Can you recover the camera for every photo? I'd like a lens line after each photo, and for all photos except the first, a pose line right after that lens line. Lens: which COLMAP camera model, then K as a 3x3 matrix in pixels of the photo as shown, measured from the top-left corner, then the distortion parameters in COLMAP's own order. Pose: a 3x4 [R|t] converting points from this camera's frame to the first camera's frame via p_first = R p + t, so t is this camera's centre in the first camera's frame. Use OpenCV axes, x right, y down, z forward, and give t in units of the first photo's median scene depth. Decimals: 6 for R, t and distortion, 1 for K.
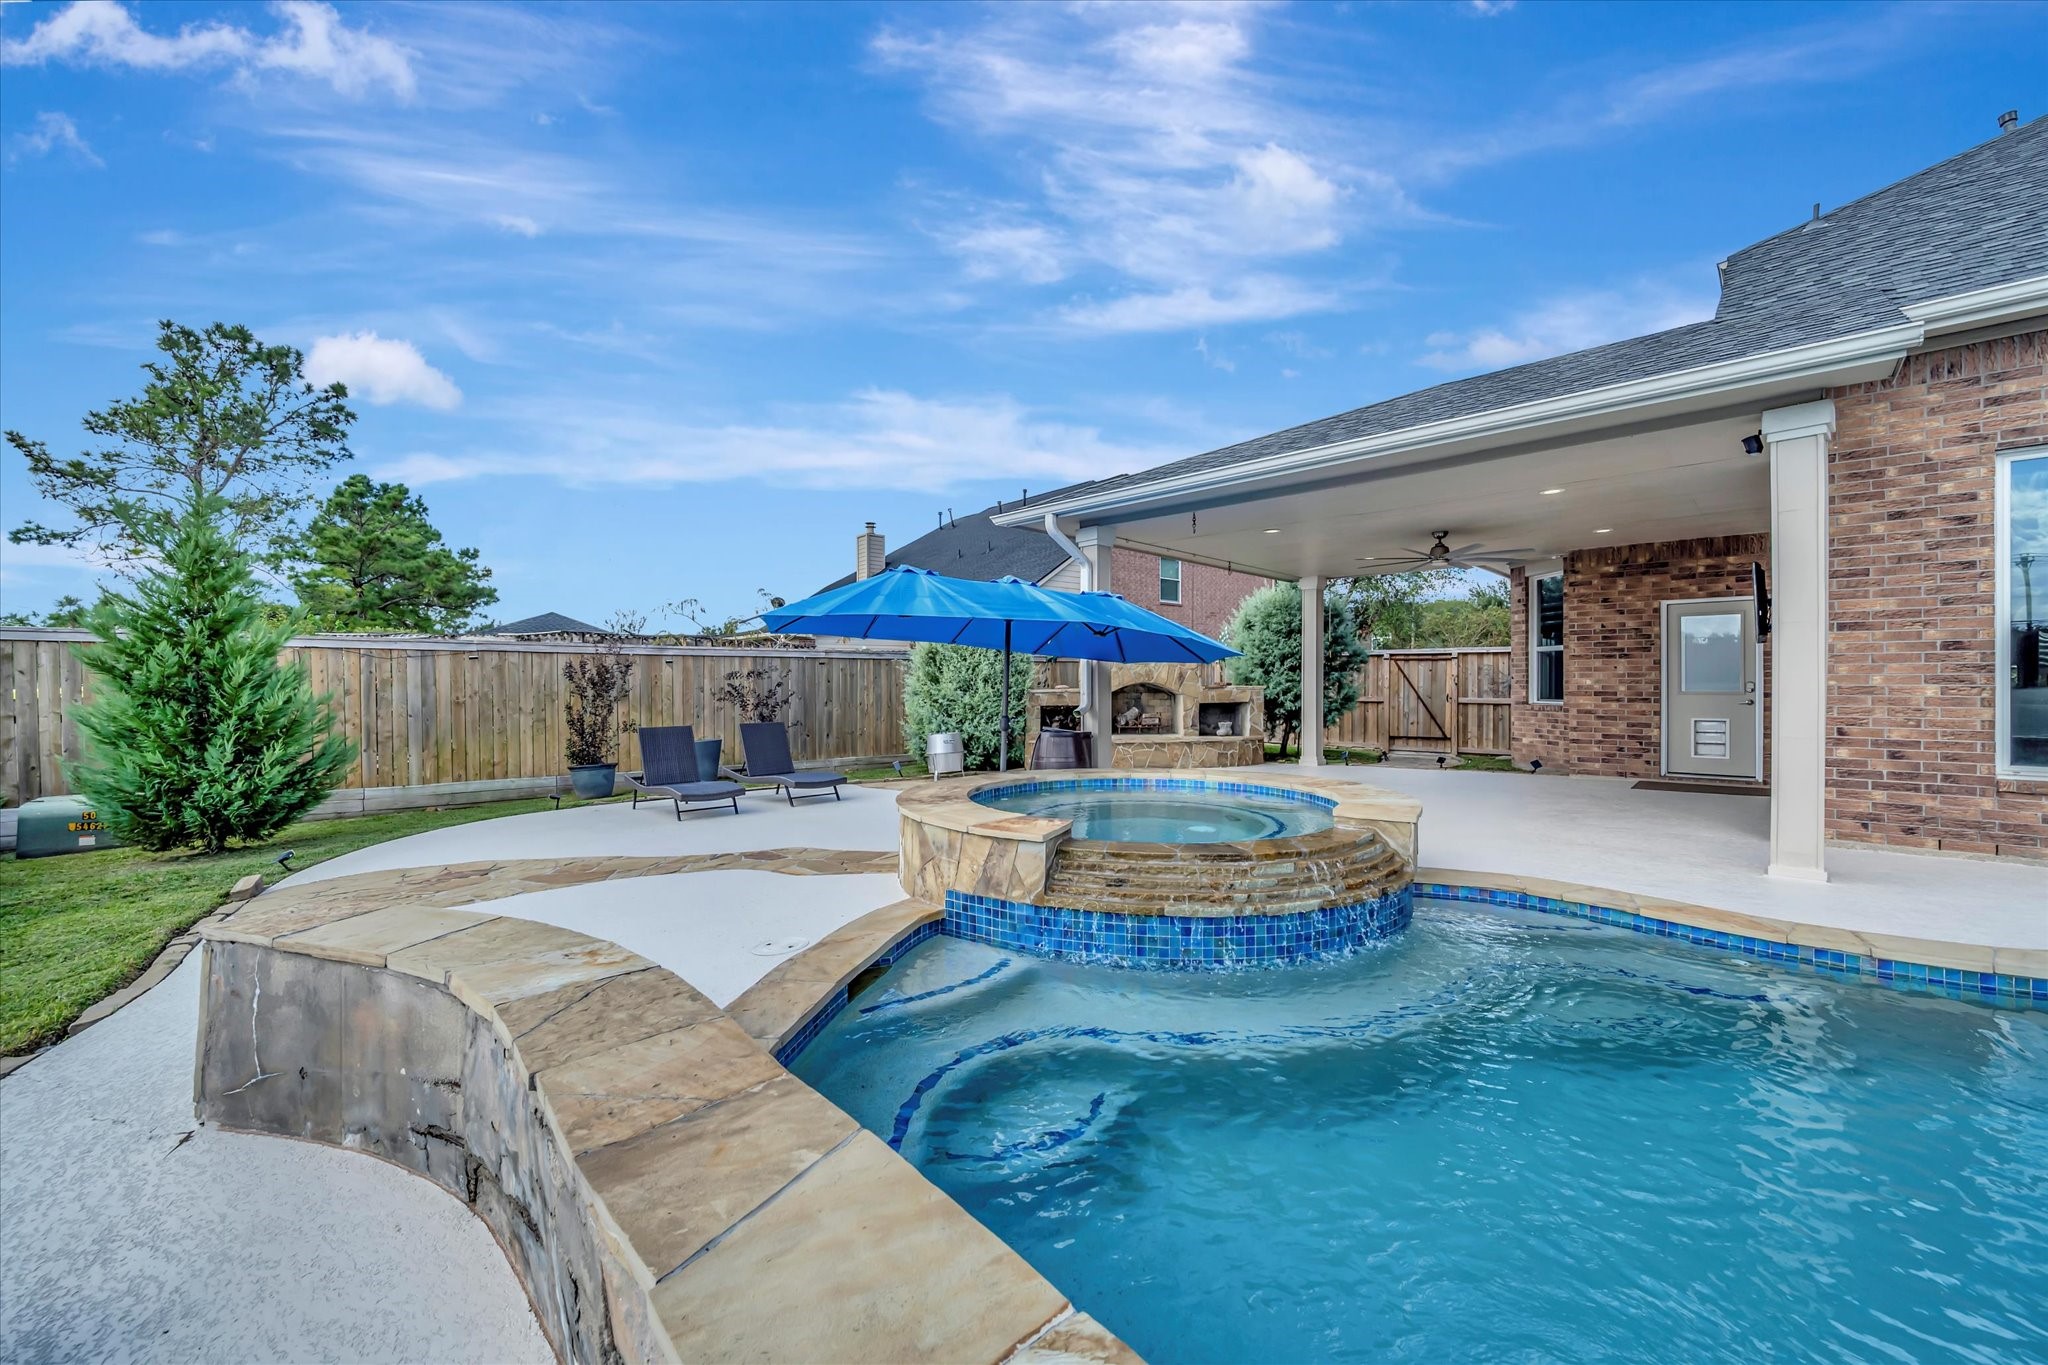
lens RADIAL K [[806.7, 0, 1020.0], [0, 806.7, 688.1], [0, 0, 1]] dist [-0.002452, -0.000202]
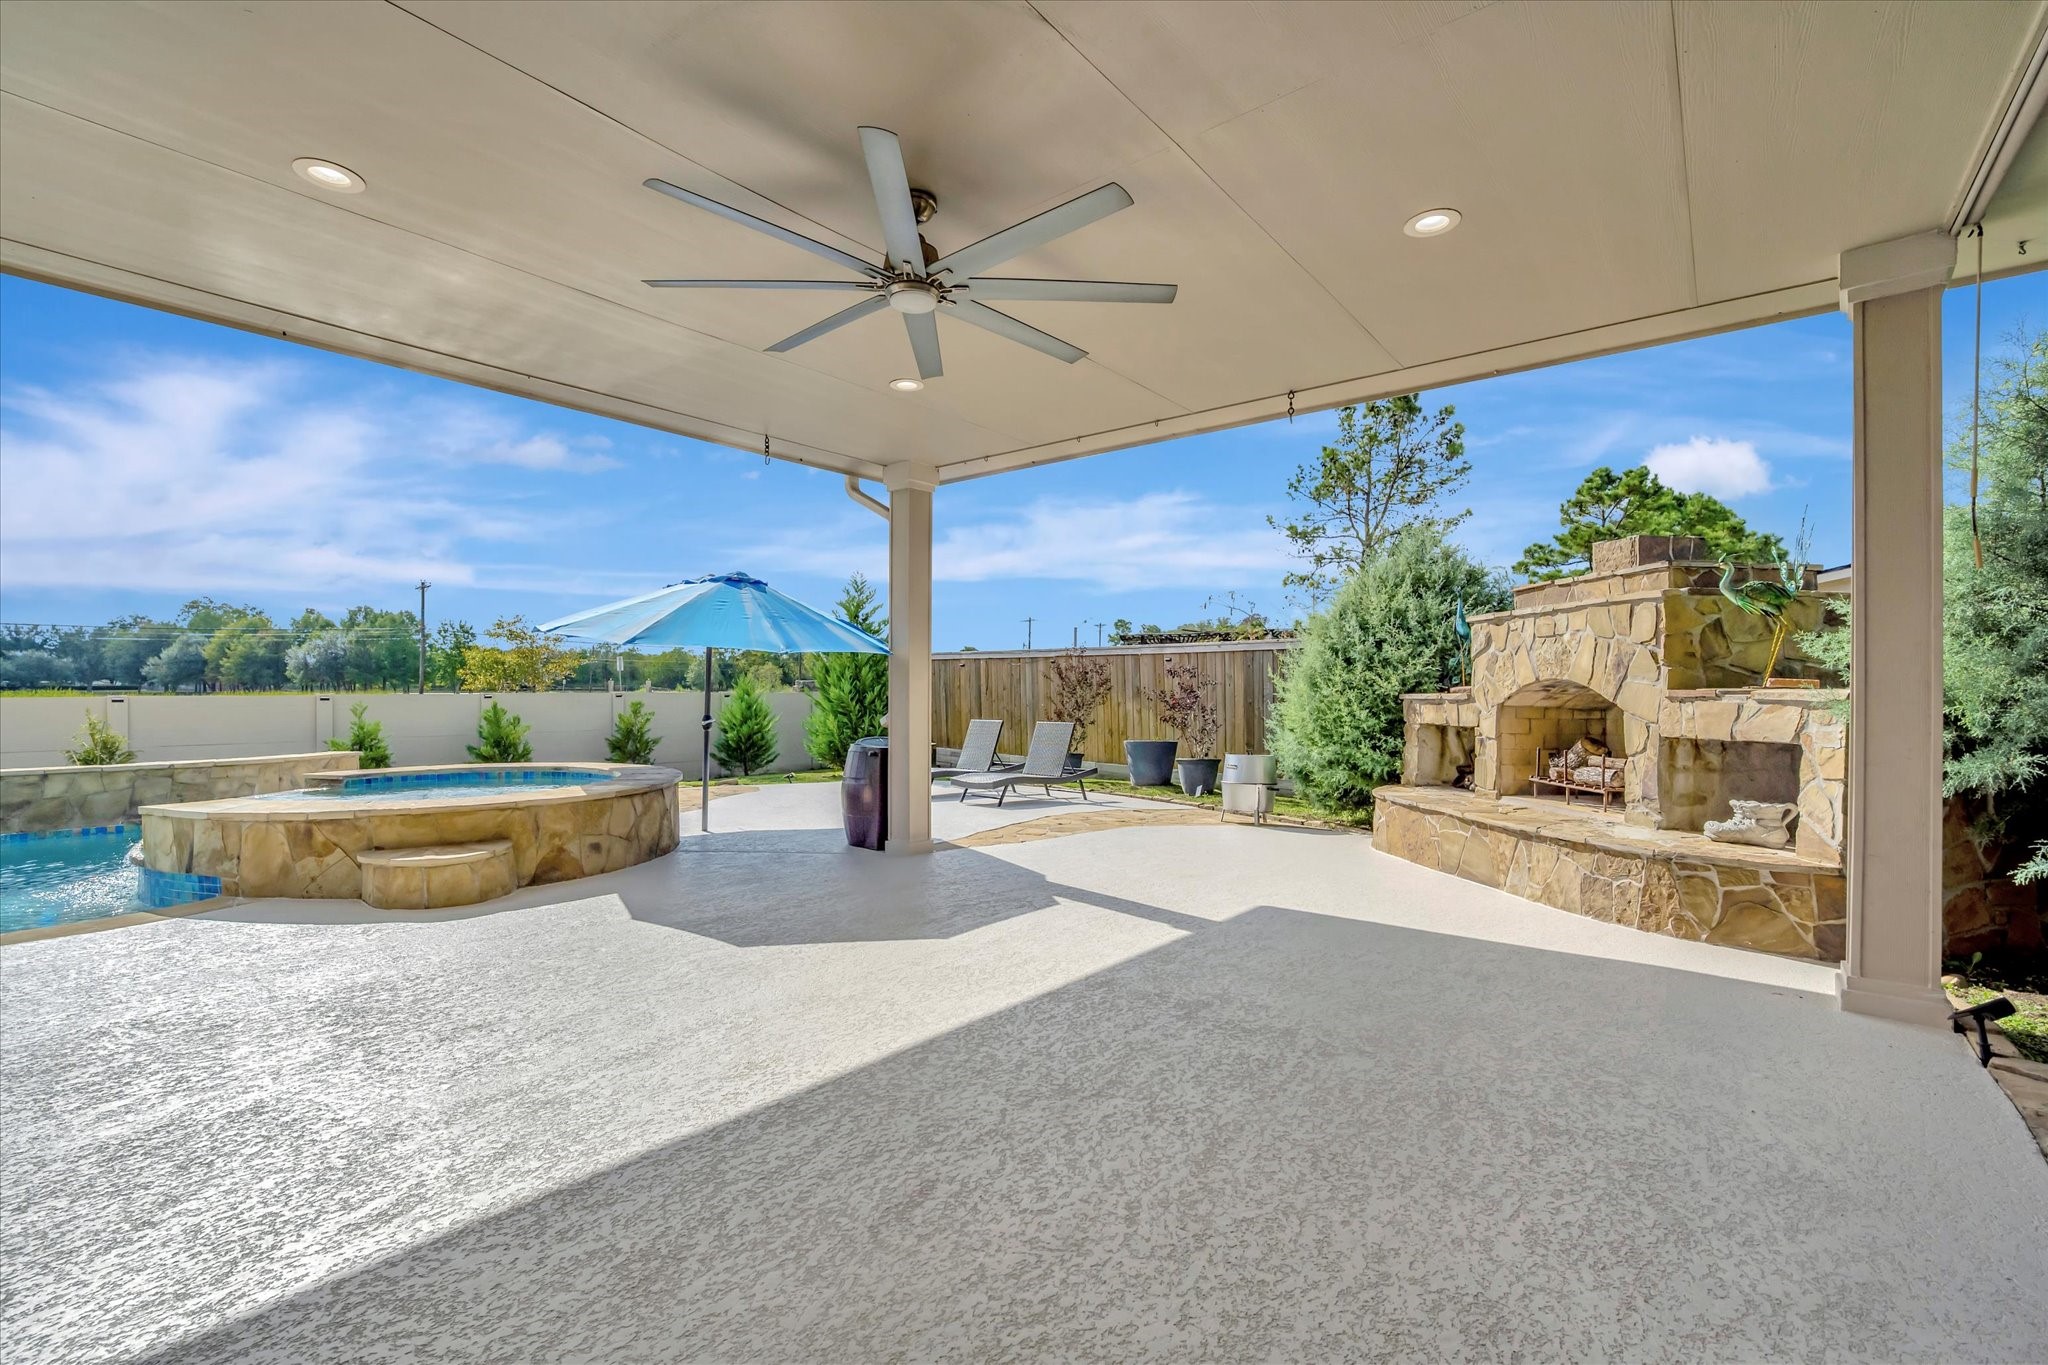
lens RADIAL K [[886.7, 0, 1030.8], [0, 886.7, 687.9], [0, 0, 1]] dist [0.000990, 0.000042]
pose [[0.092127, 0.006931, -0.995723, 0.759854], [-0.008115, 0.999948, 0.006210, -0.004651], [0.995714, 0.007508, 0.092178, 0.883153]]
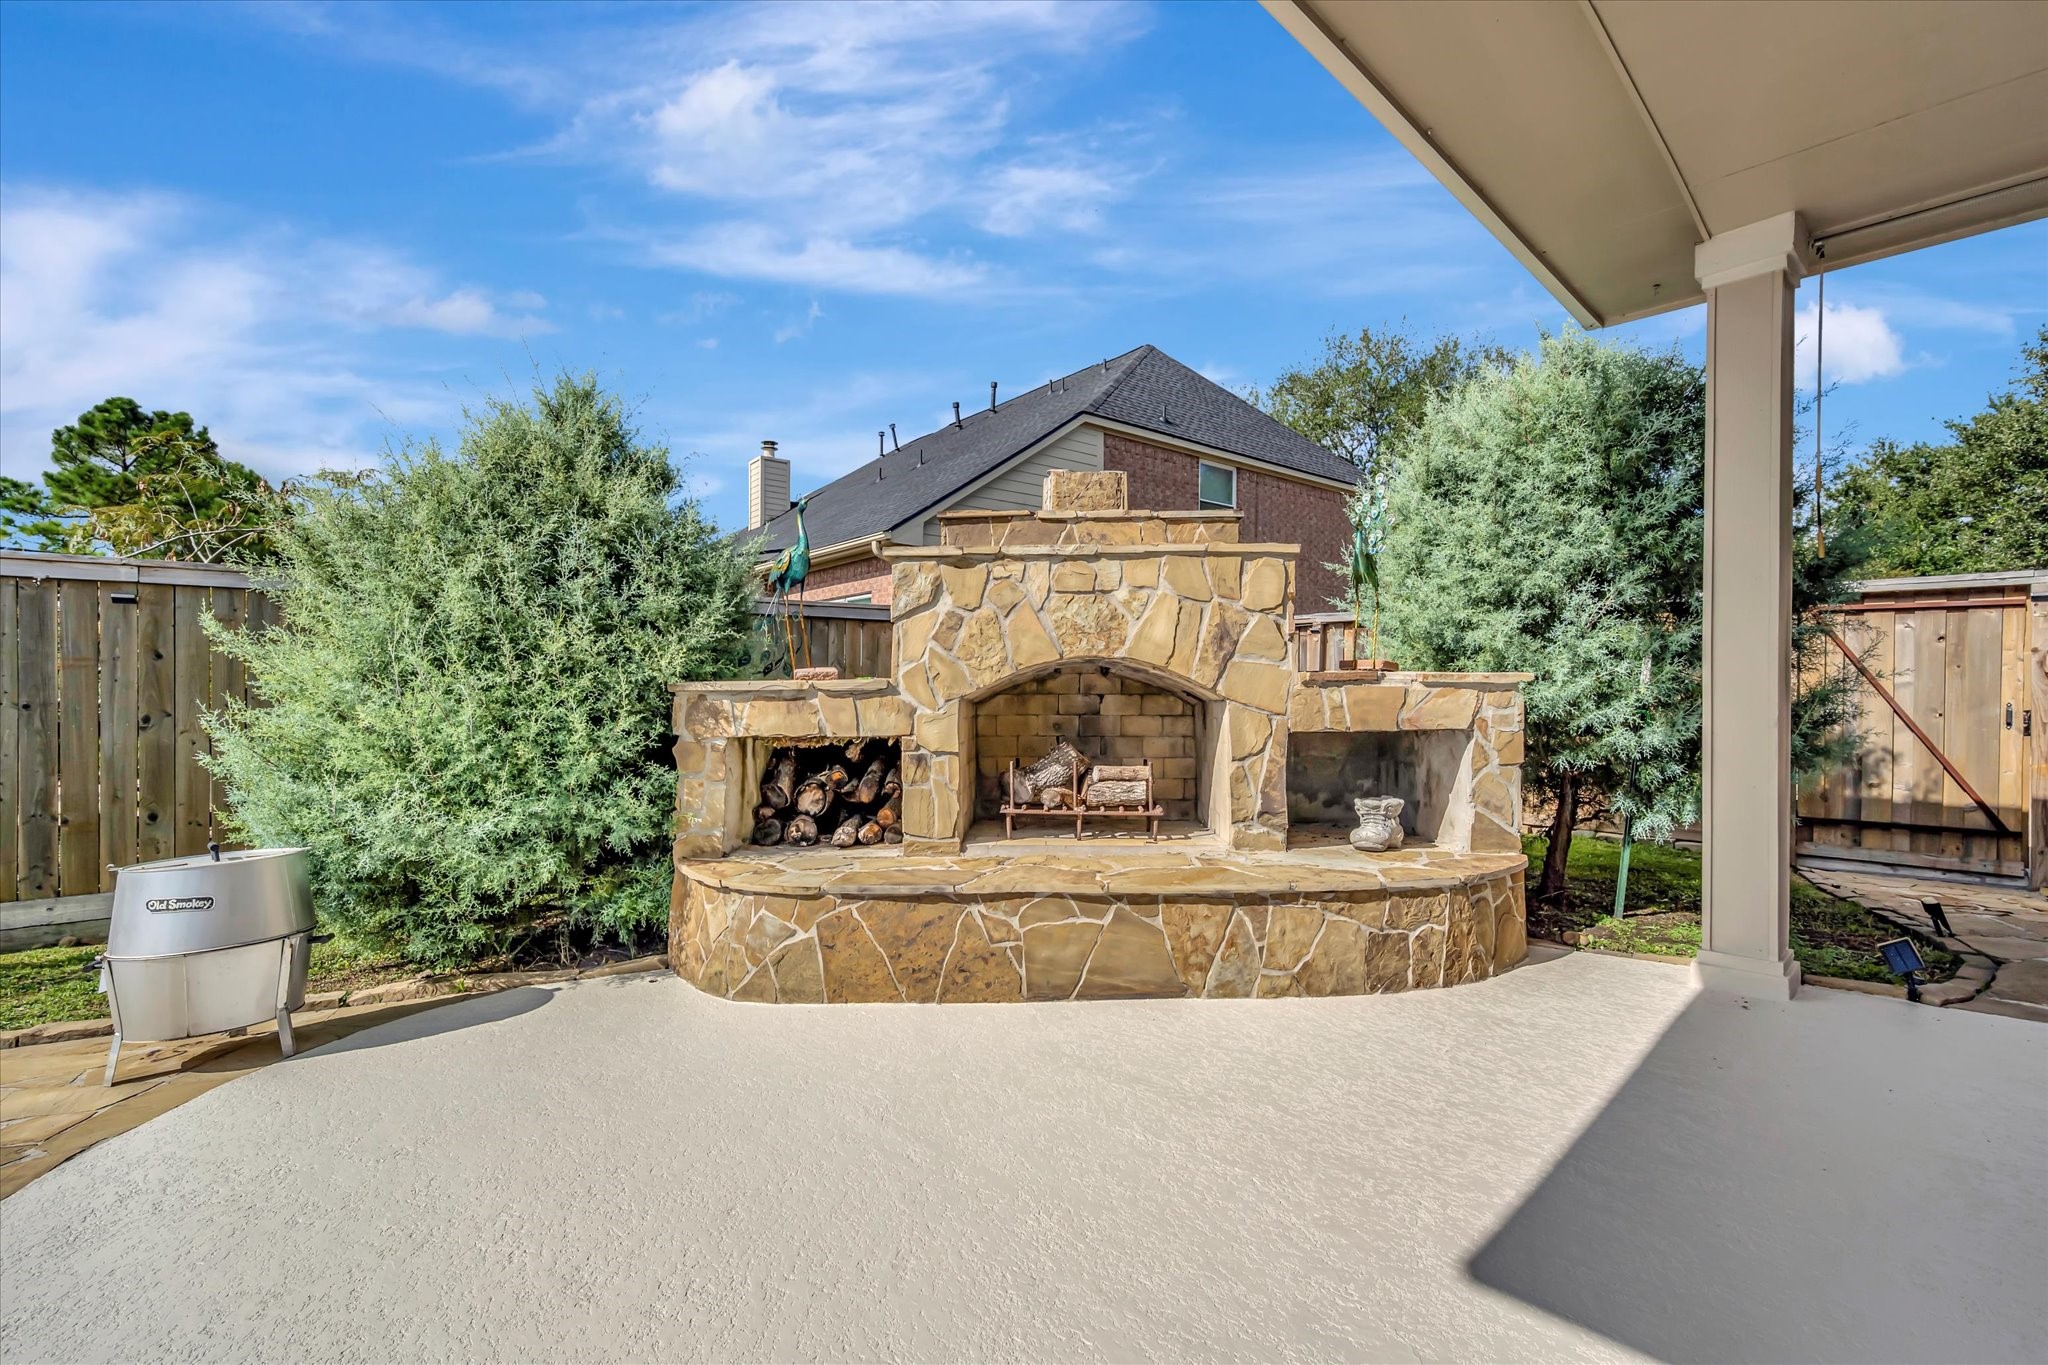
lens RADIAL K [[885.1, 0, 1024.8], [0, 885.1, 692.3], [0, 0, 1]] dist [-0.001484, -0.000197]
pose [[0.999087, 0.006154, -0.042269, 0.184839], [-0.006240, 0.999979, -0.001924, 0.007403], [0.042257, 0.002186, 0.999104, 0.887982]]
